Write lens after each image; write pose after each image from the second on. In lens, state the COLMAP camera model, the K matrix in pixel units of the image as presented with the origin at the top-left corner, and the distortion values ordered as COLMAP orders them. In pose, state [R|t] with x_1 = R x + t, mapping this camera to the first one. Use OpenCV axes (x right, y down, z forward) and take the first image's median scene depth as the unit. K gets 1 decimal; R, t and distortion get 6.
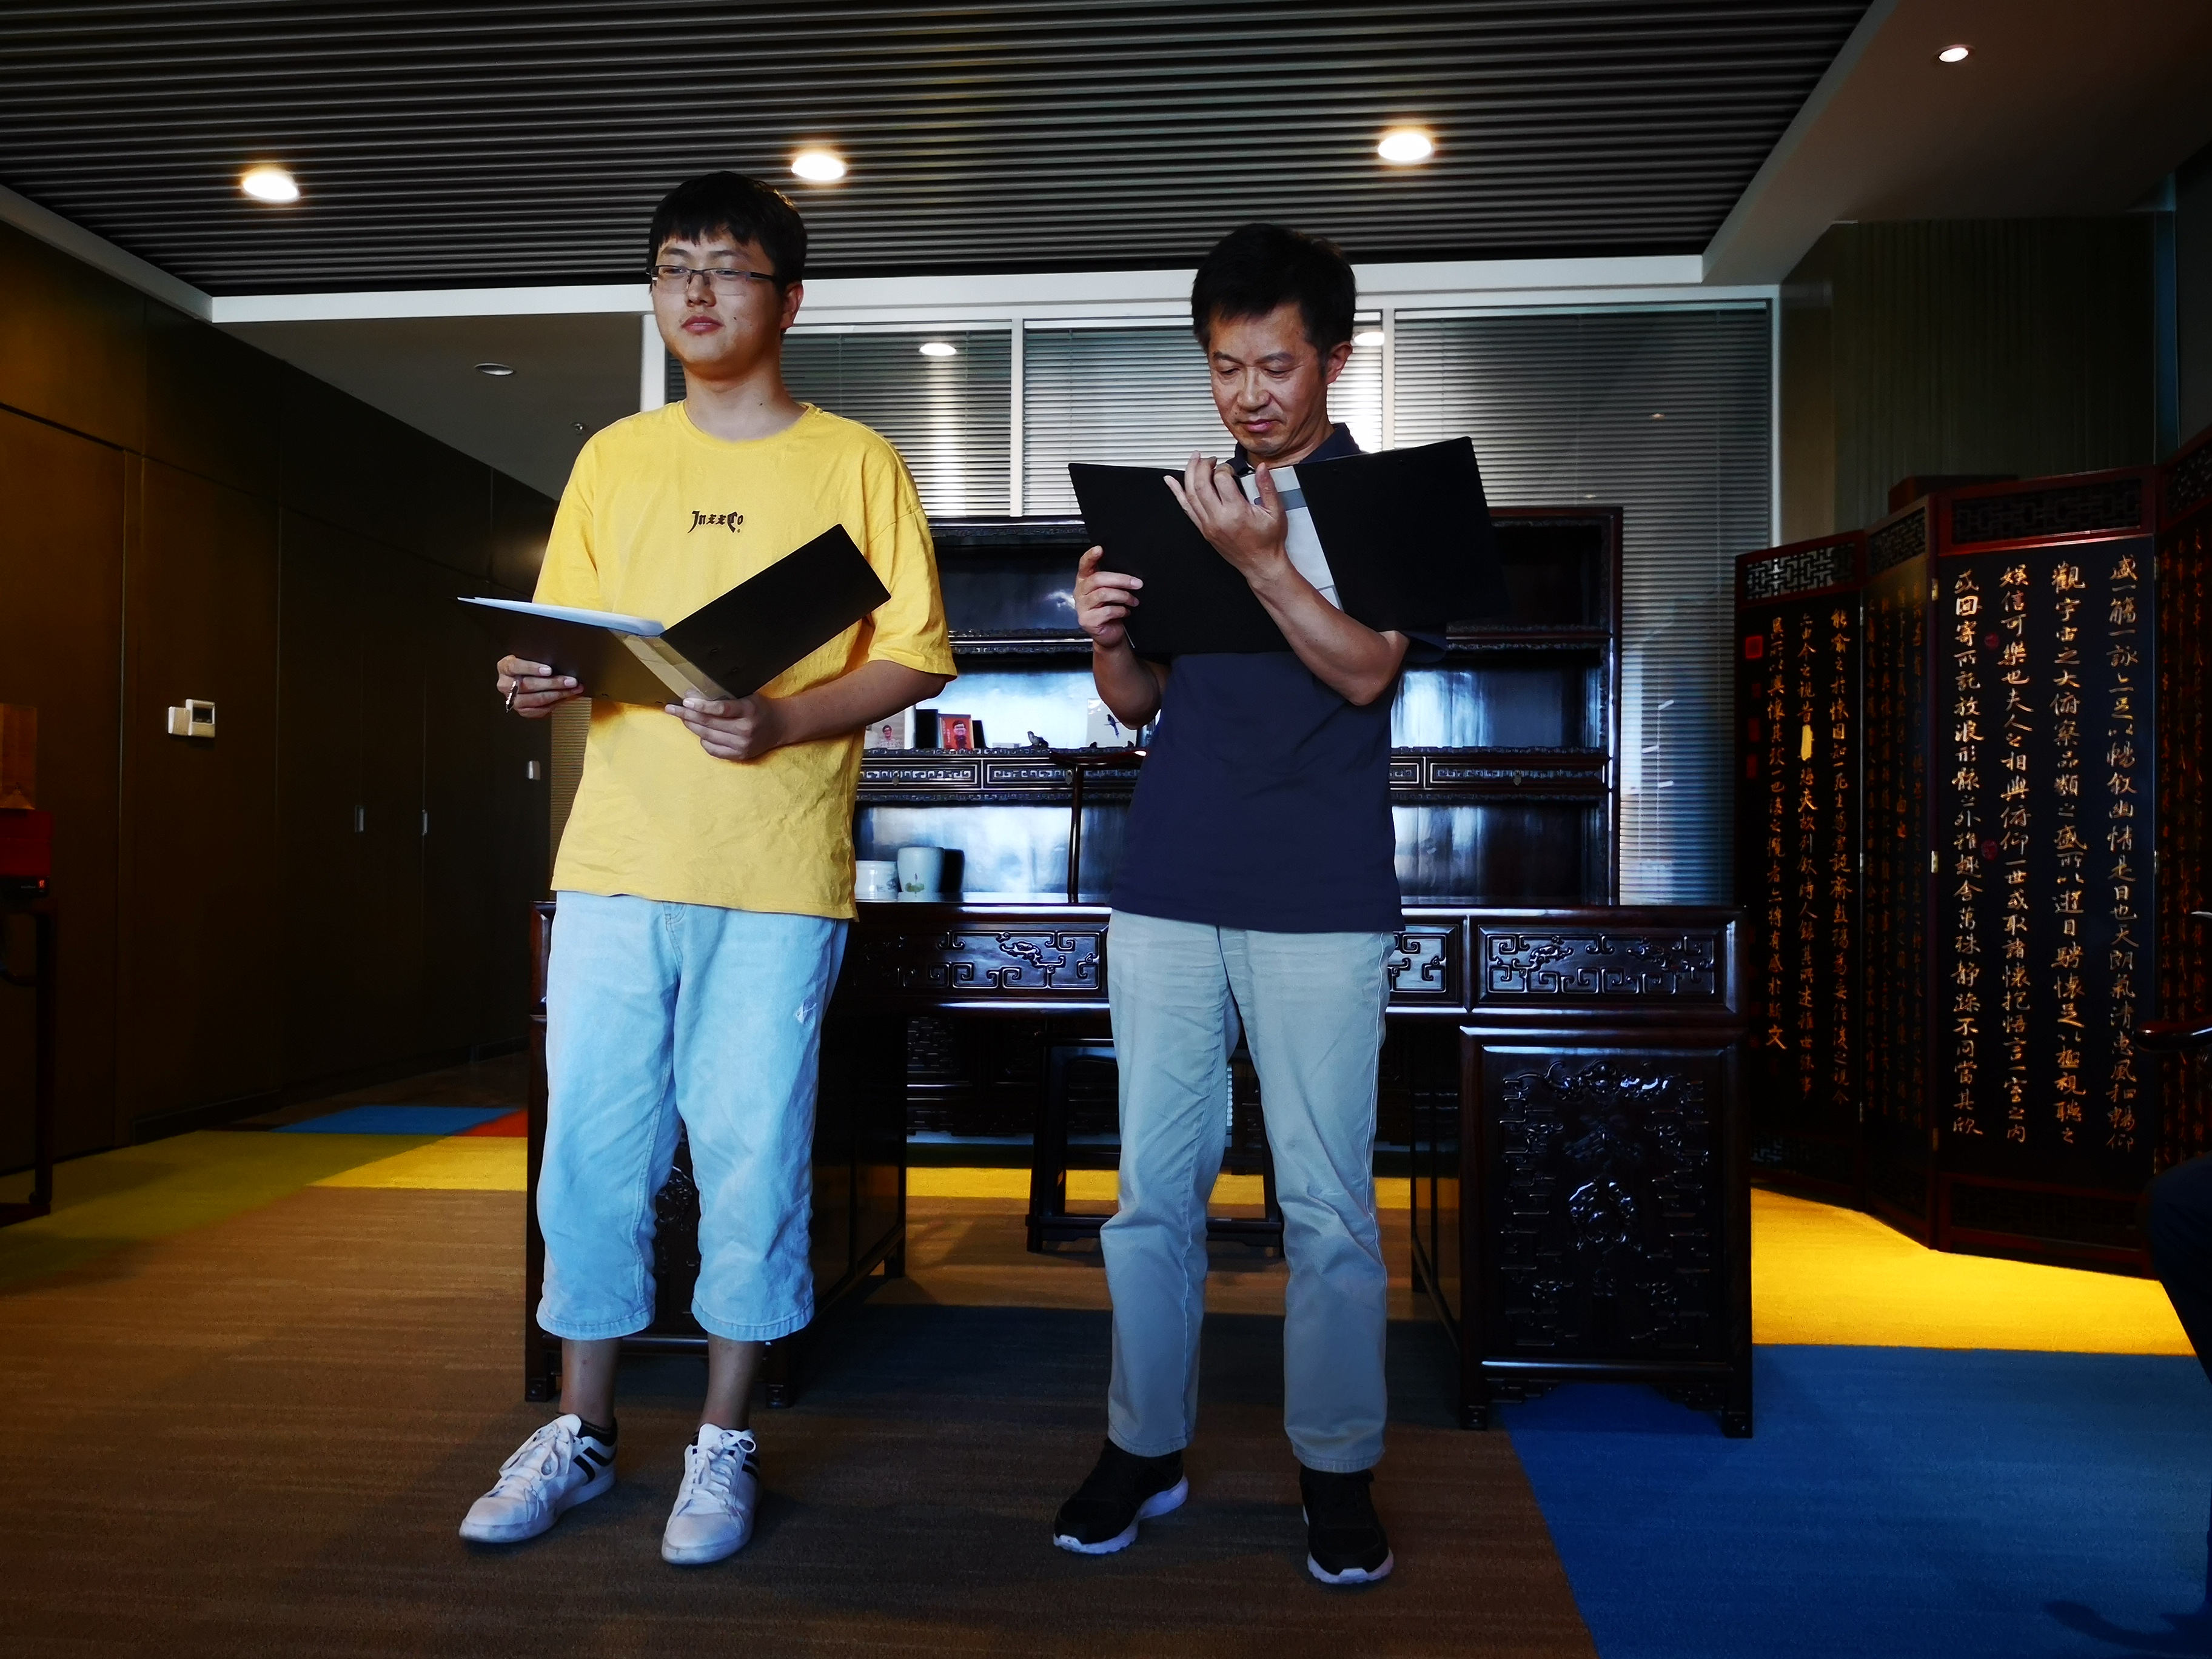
lens RADIAL K [[1749.5, 0, 1105.6], [0, 1749.5, 824.9], [0, 0, 1]] dist [0.012134, -0.025795]
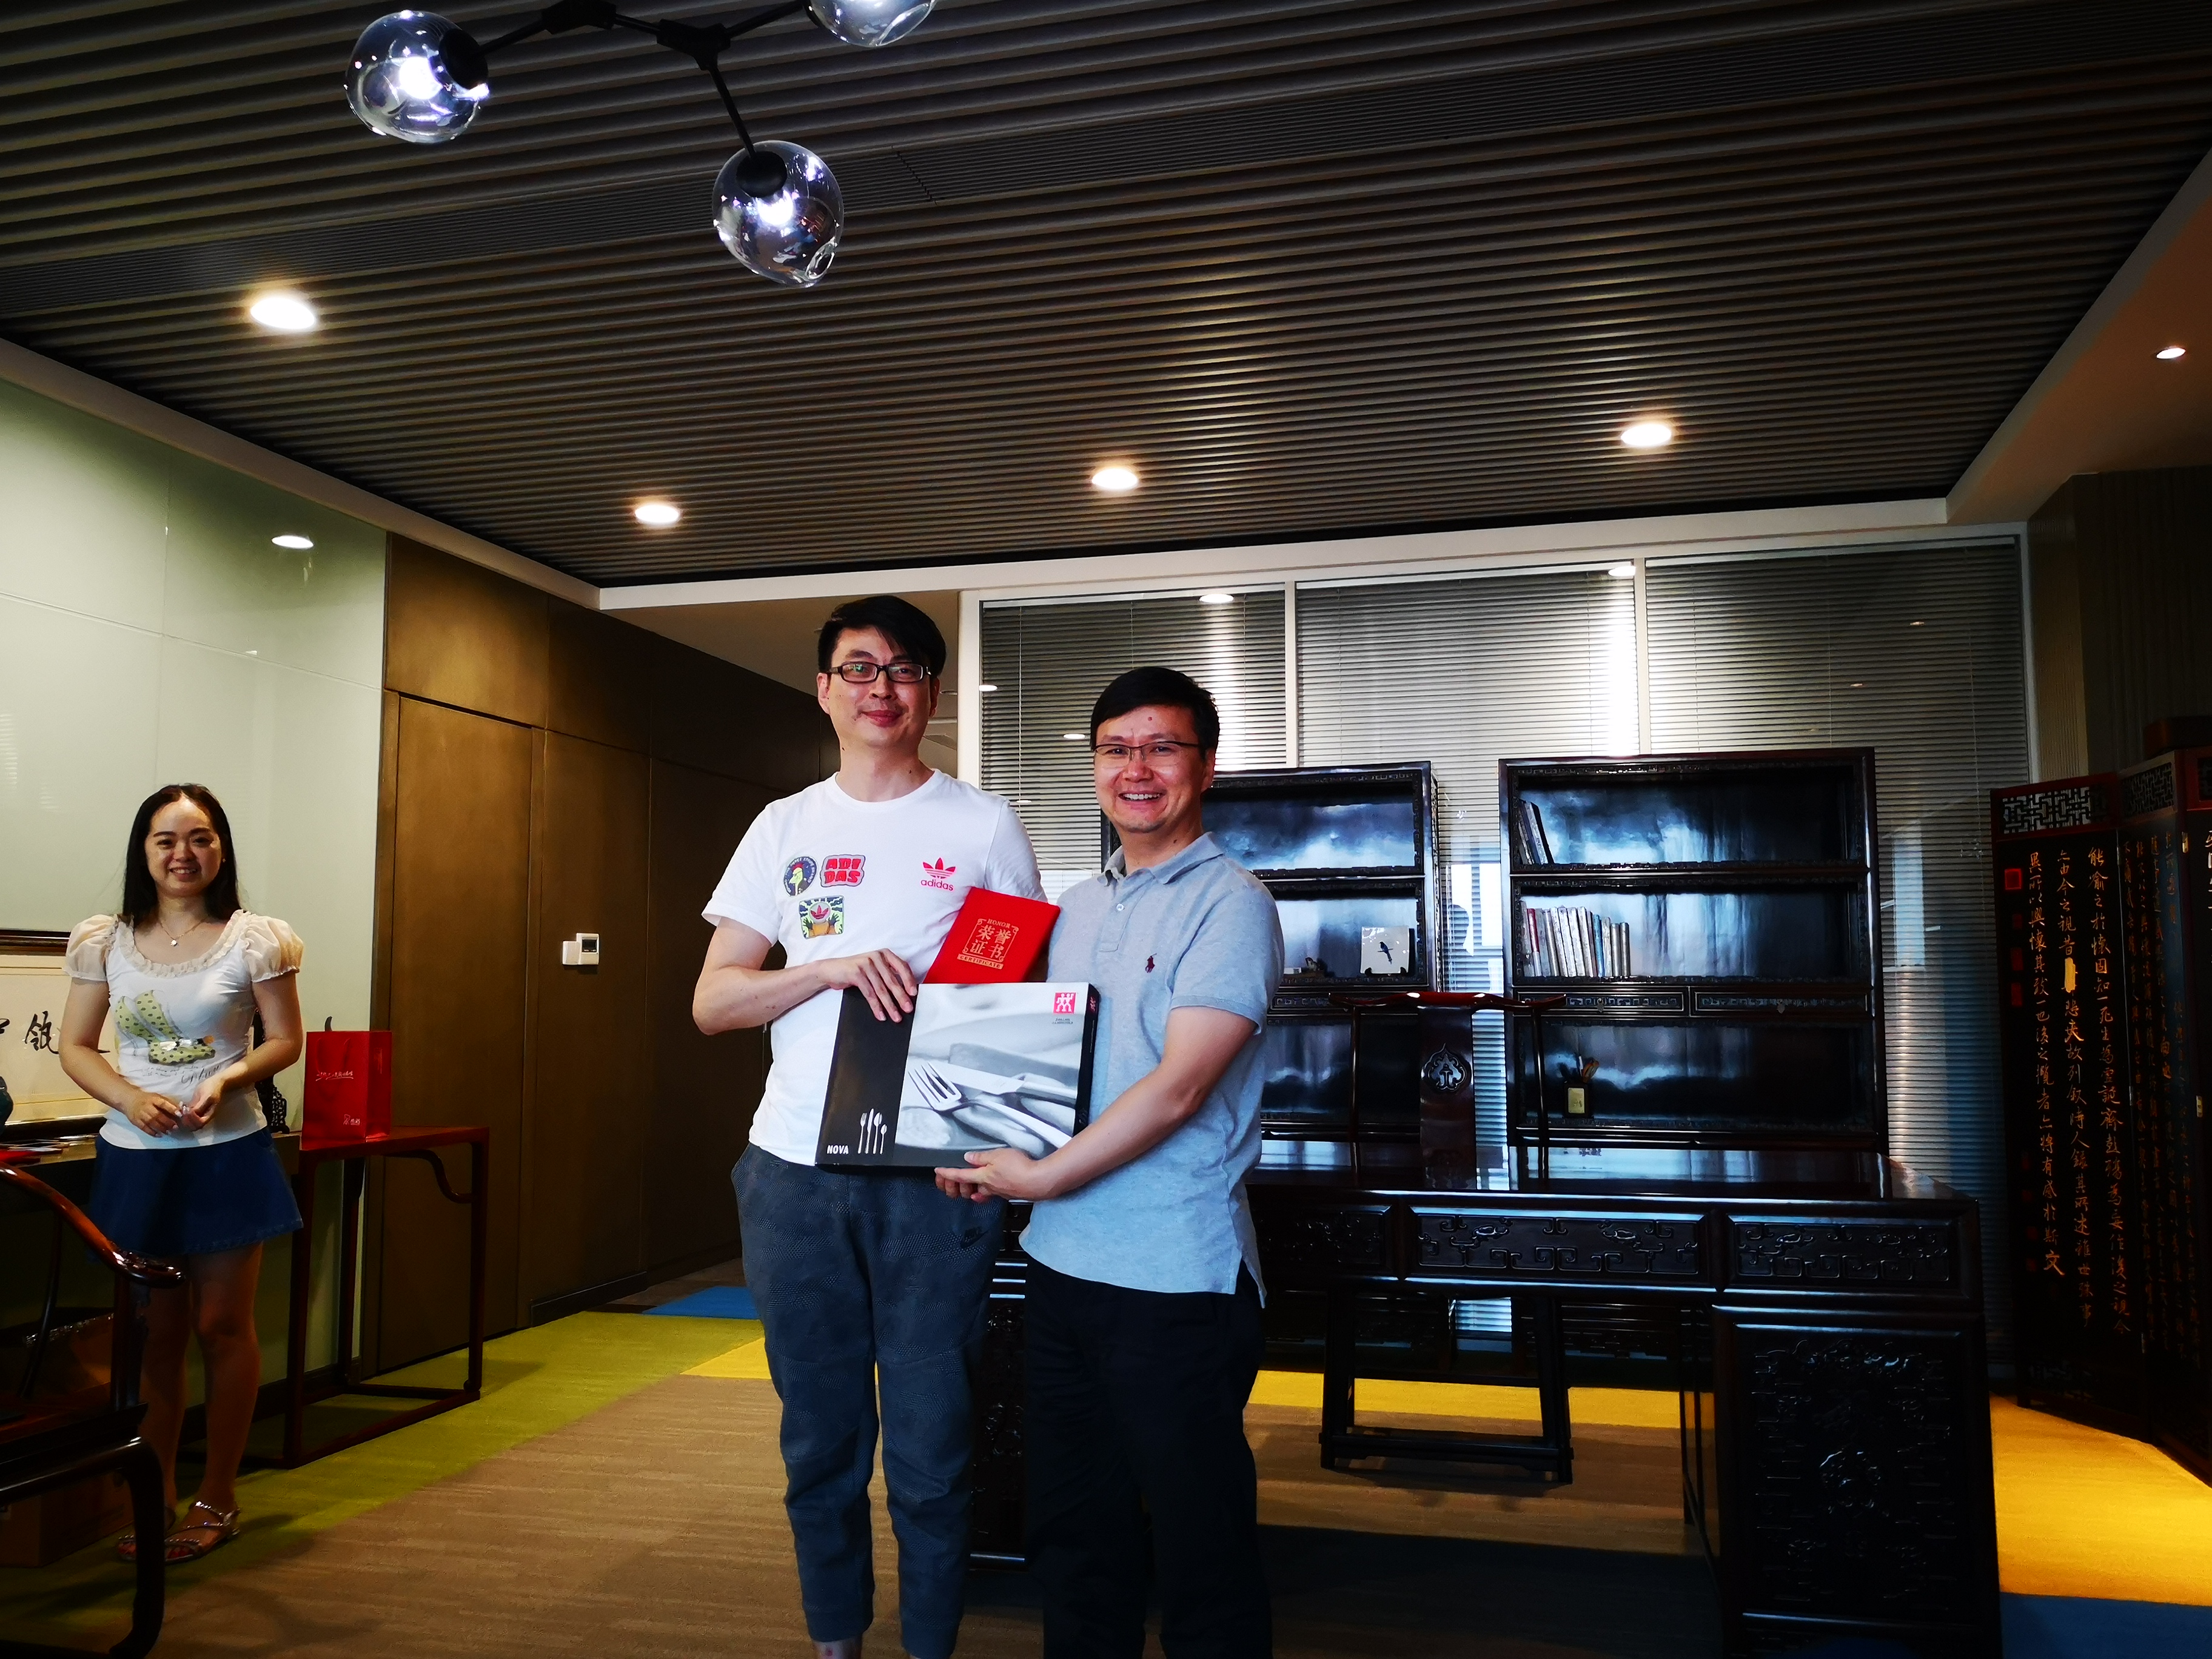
lens RADIAL K [[1749.5, 0, 1100.9], [0, 1749.5, 824.5], [0, 0, 1]] dist [0.012134, -0.025795]
pose [[0.987524, -0.023769, -0.155664, -0.000513], [0.013135, 0.997531, -0.068995, -0.073213], [0.156920, 0.066089, 0.985398, -0.113580]]
